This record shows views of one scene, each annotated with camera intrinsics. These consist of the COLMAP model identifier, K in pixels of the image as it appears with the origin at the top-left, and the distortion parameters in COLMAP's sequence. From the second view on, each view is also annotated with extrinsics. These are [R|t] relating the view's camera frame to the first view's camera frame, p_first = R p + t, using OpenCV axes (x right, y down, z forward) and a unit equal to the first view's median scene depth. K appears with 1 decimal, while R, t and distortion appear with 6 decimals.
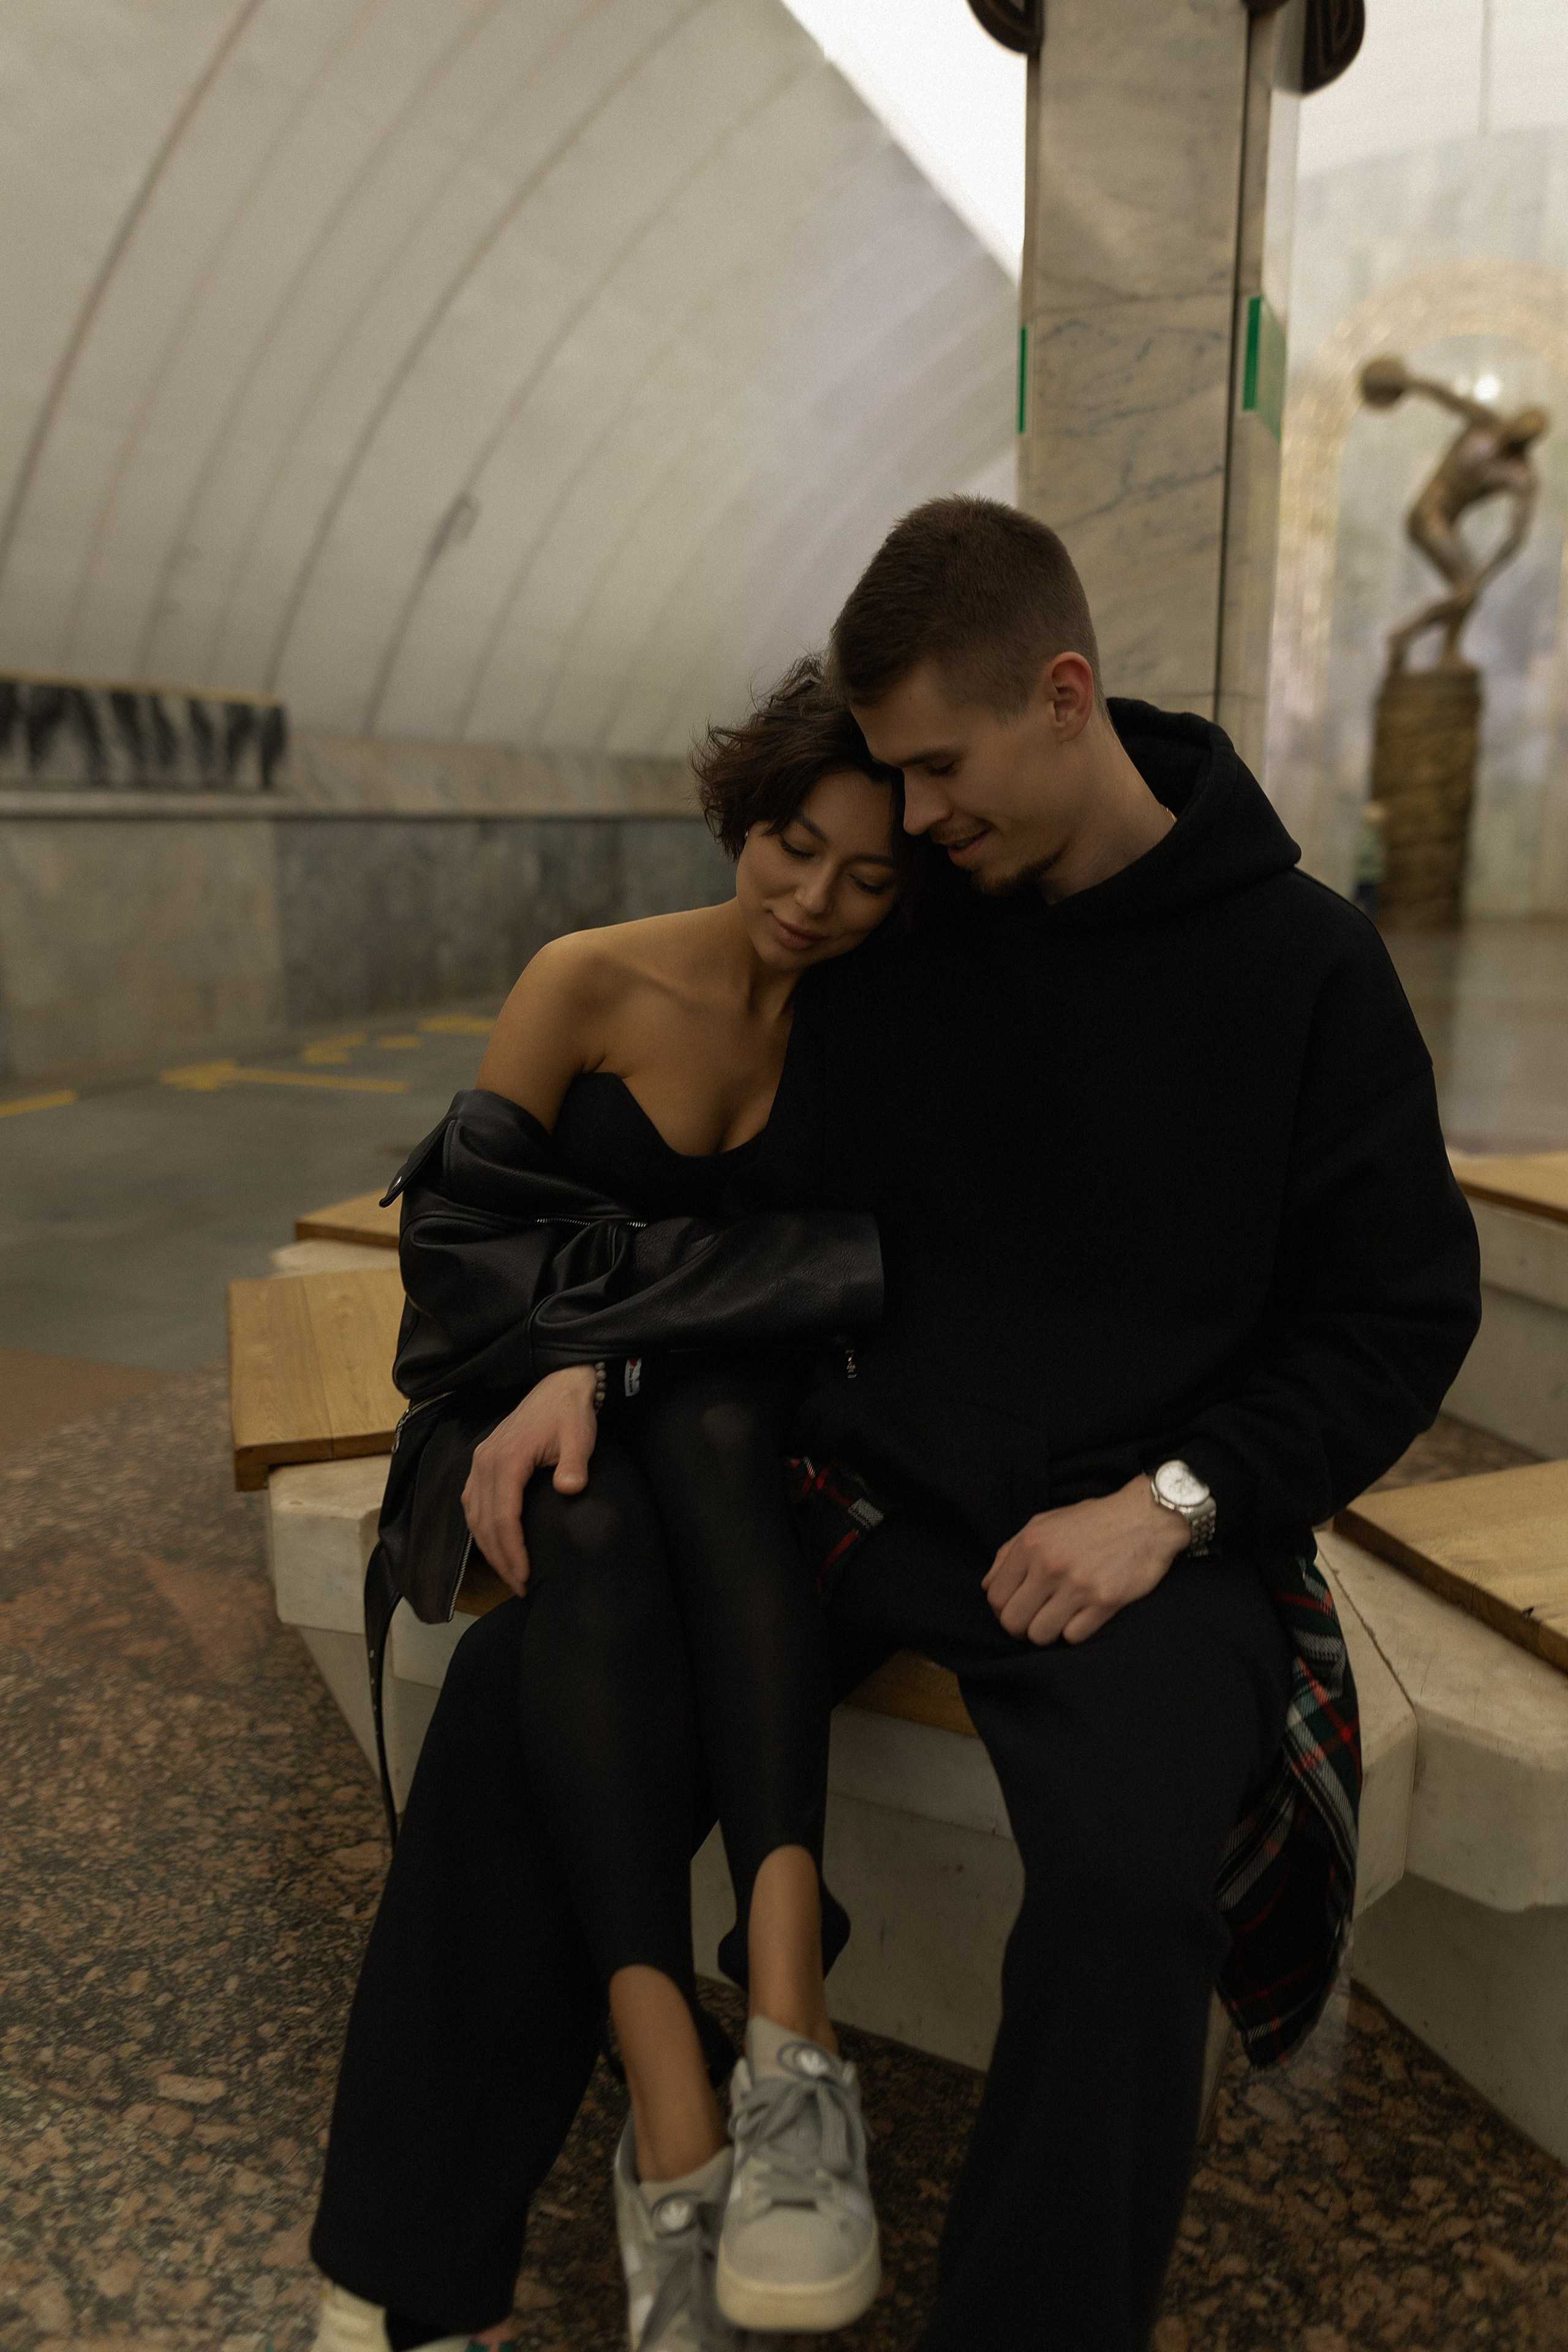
lens RADIAL K [[1583.8, 0, 784.0], [0, 1583.8, 1176.0], [0, 0, 1]] dist [-0.024122, -0.002095]
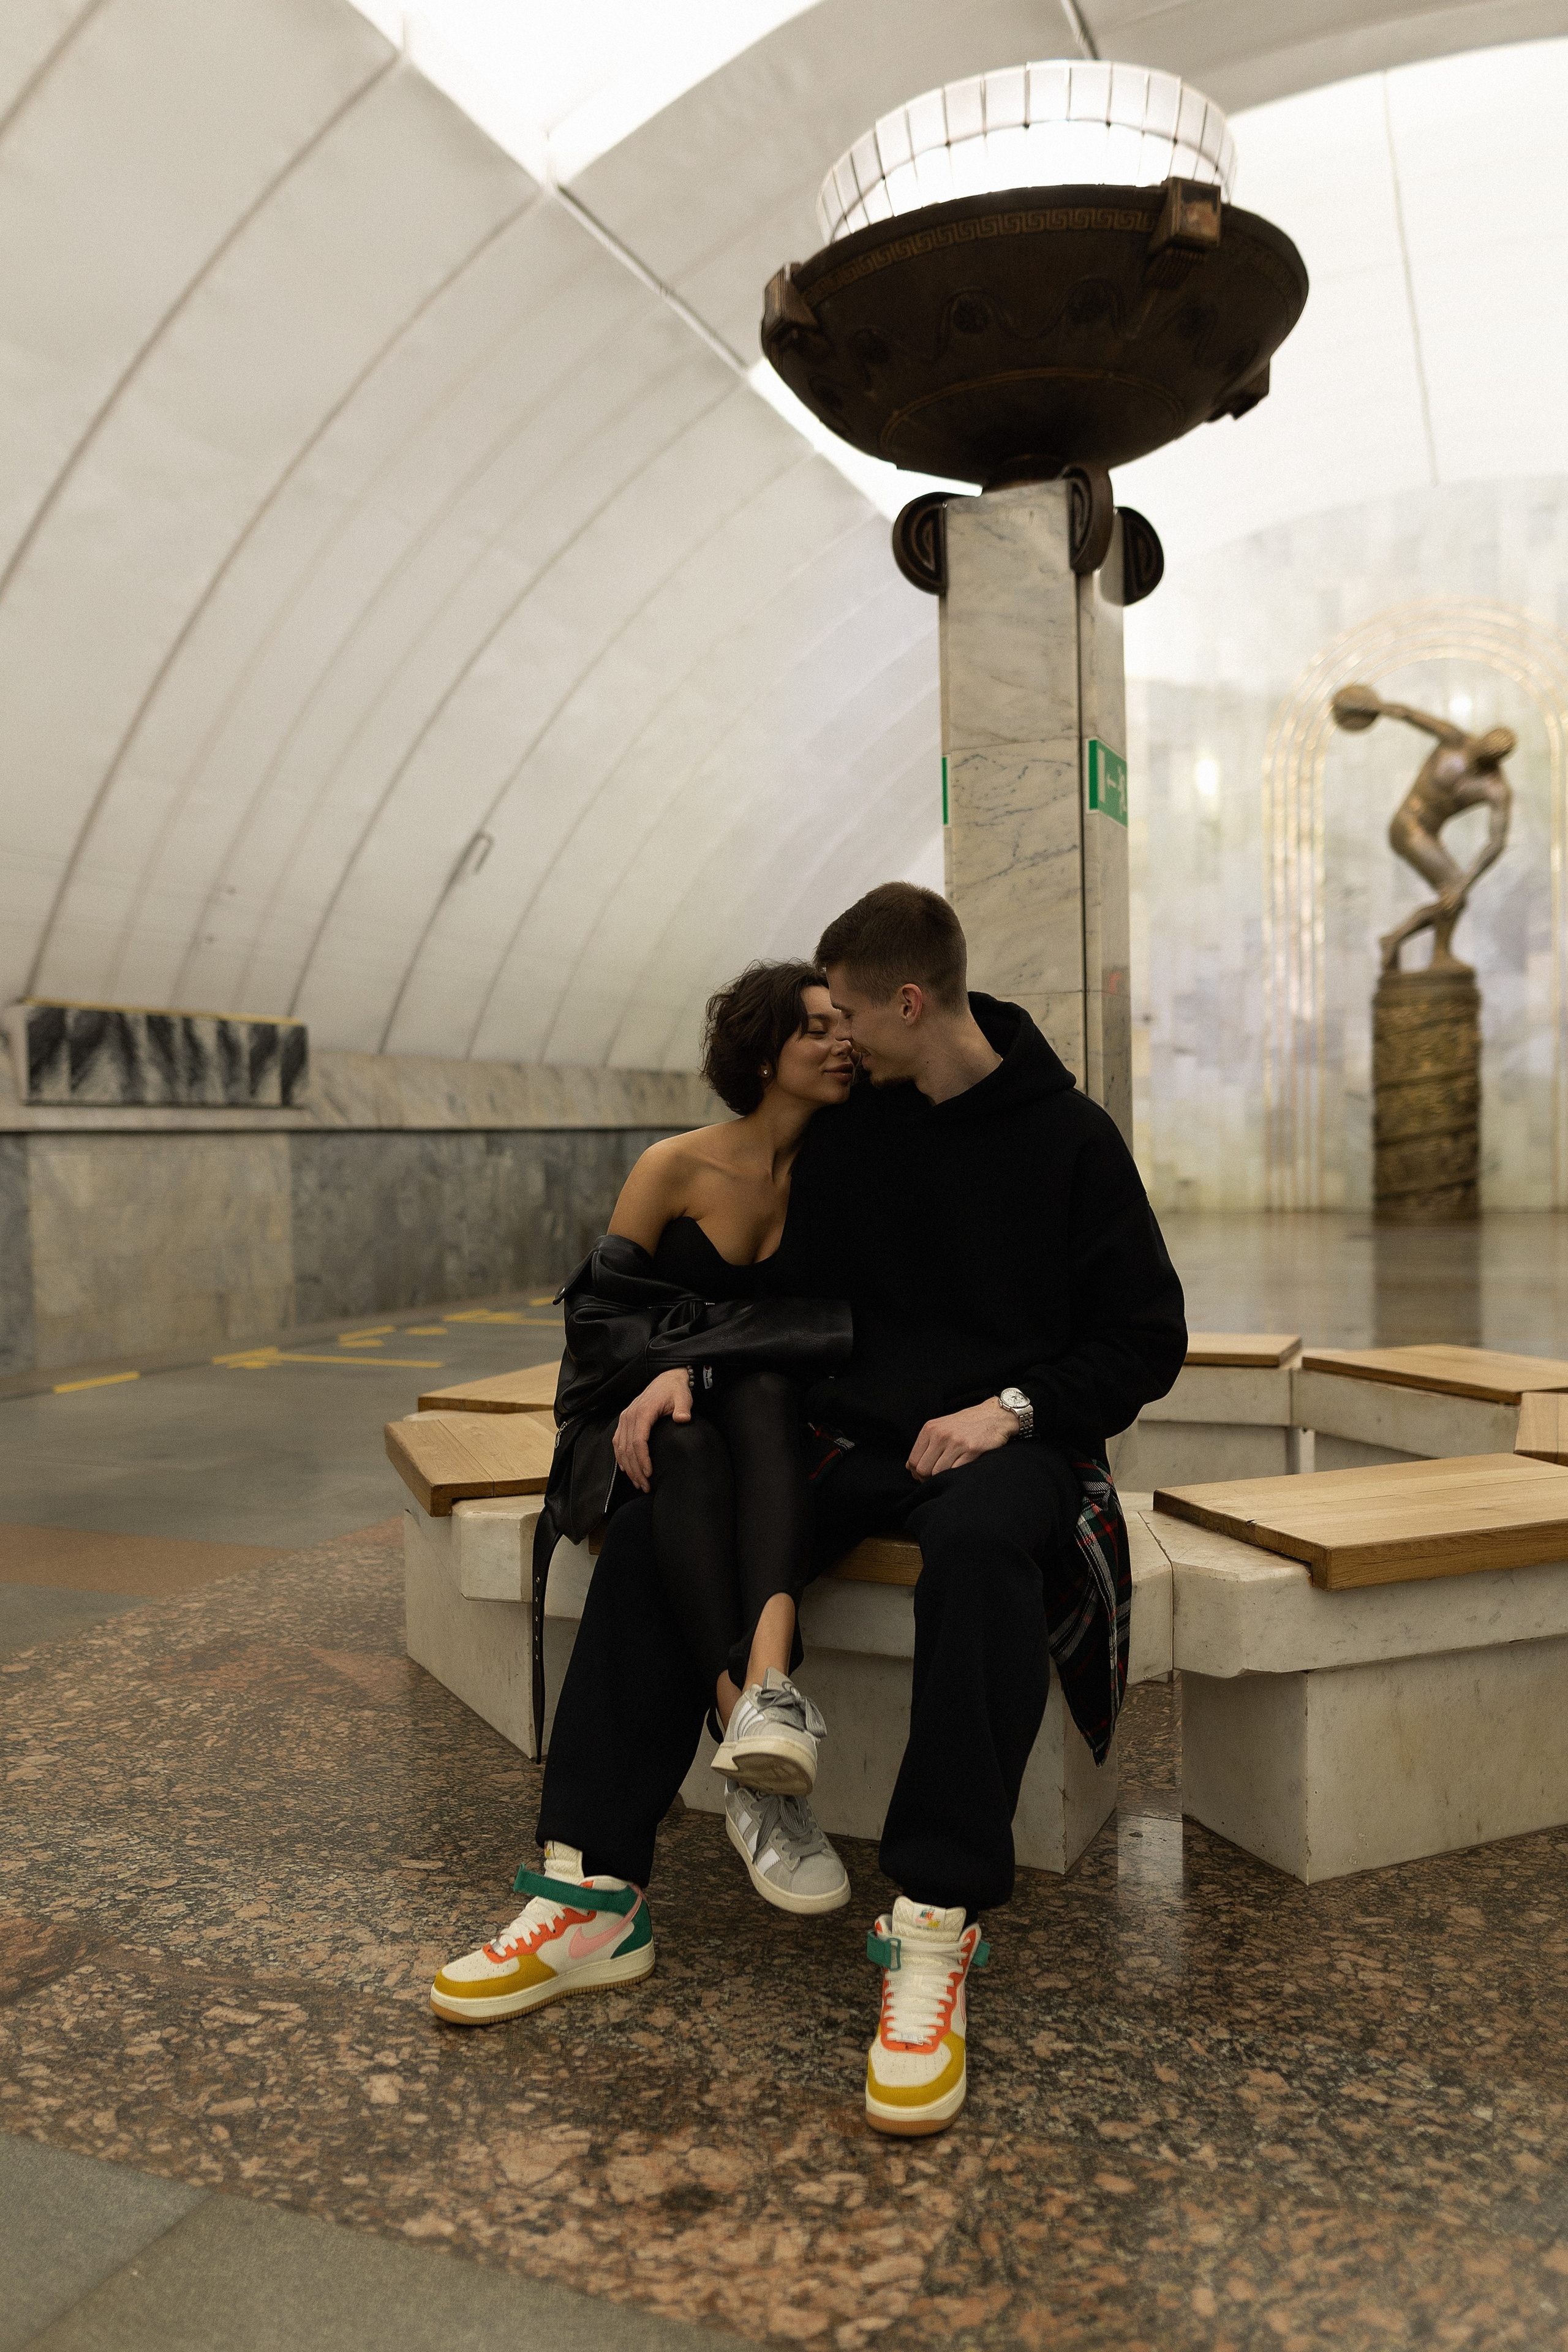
lens RADIAL K [[1596.7, 0, 784.0], [0, 1596.7, 1176.0], [0, 0, 1]] dist [-0.106353, 0.001122]
pose [[0.999834, -0.017887, -0.003582, -0.001417], [0.016887, 0.981825, -0.189037, 0.138730], [0.006899, 0.188945, 0.981963, -0.423419]]
